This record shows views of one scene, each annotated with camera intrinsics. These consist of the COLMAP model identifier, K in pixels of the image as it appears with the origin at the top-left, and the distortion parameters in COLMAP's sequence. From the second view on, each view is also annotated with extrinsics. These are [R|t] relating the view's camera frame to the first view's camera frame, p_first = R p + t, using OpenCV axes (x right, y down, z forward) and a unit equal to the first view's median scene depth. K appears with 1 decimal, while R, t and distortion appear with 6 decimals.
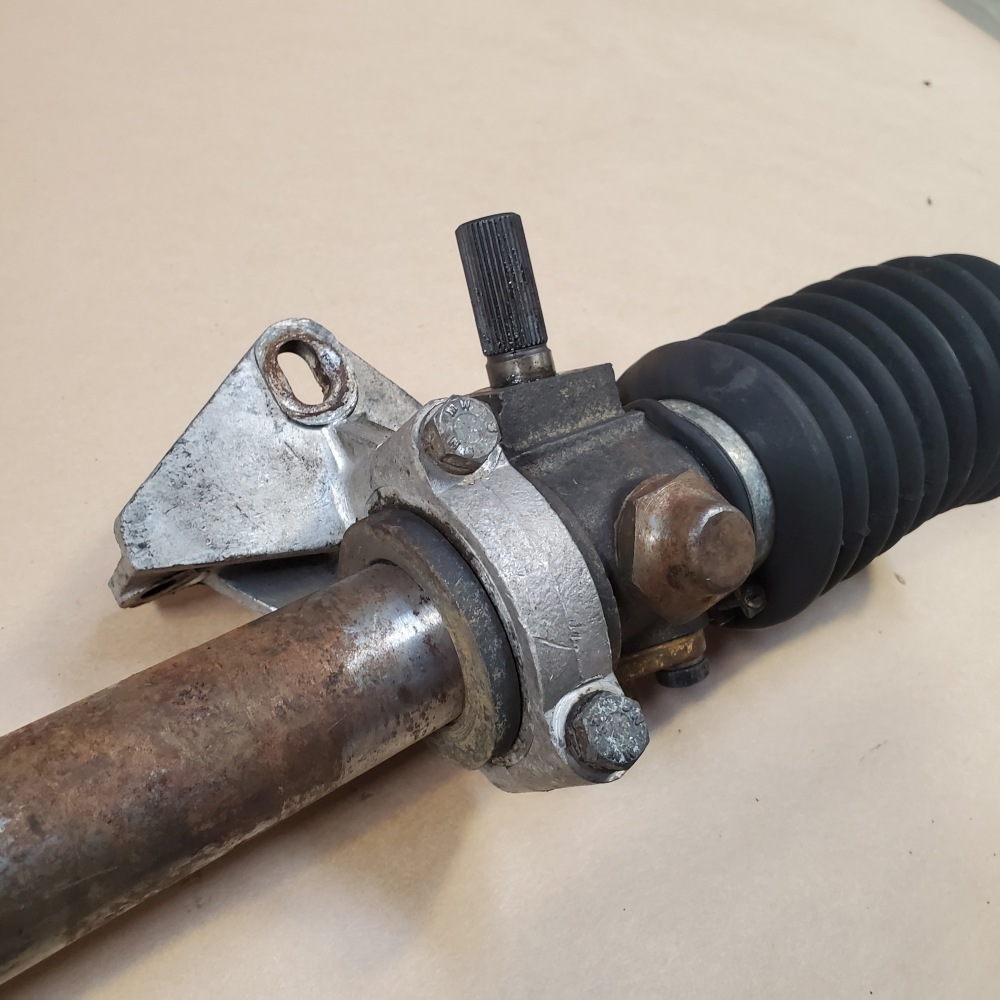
lens RADIAL K [[1015.9, 0, 473.6], [0, 1015.9, 515.0], [0, 0, 1]] dist [0.011975, 0.000000]
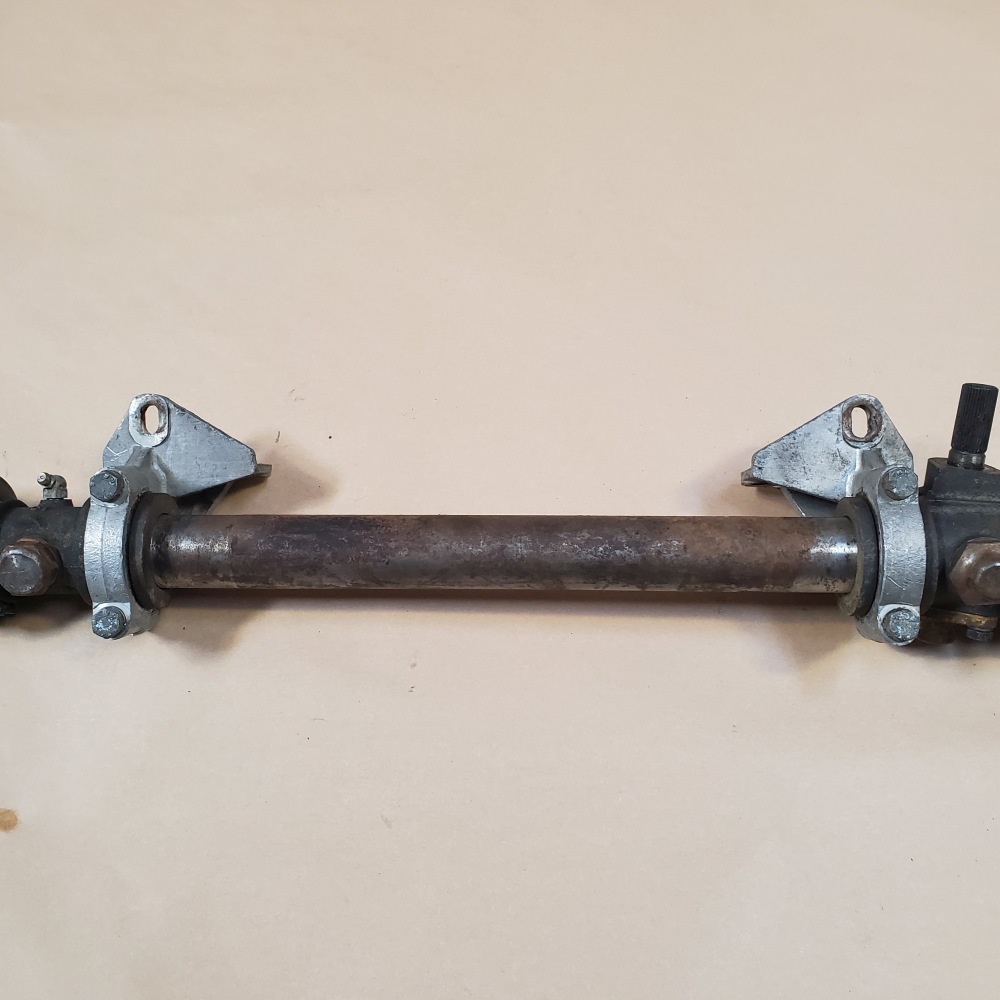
lens RADIAL K [[1015.9, 0, 521.2], [0, 1015.9, 488.5], [0, 0, 1]] dist [0.011975, 0.000000]
pose [[0.770842, 0.425697, -0.473903, 0.397758], [-0.359823, 0.904853, 0.227527, -0.268267], [0.525670, -0.004866, 0.850675, -1.339612]]
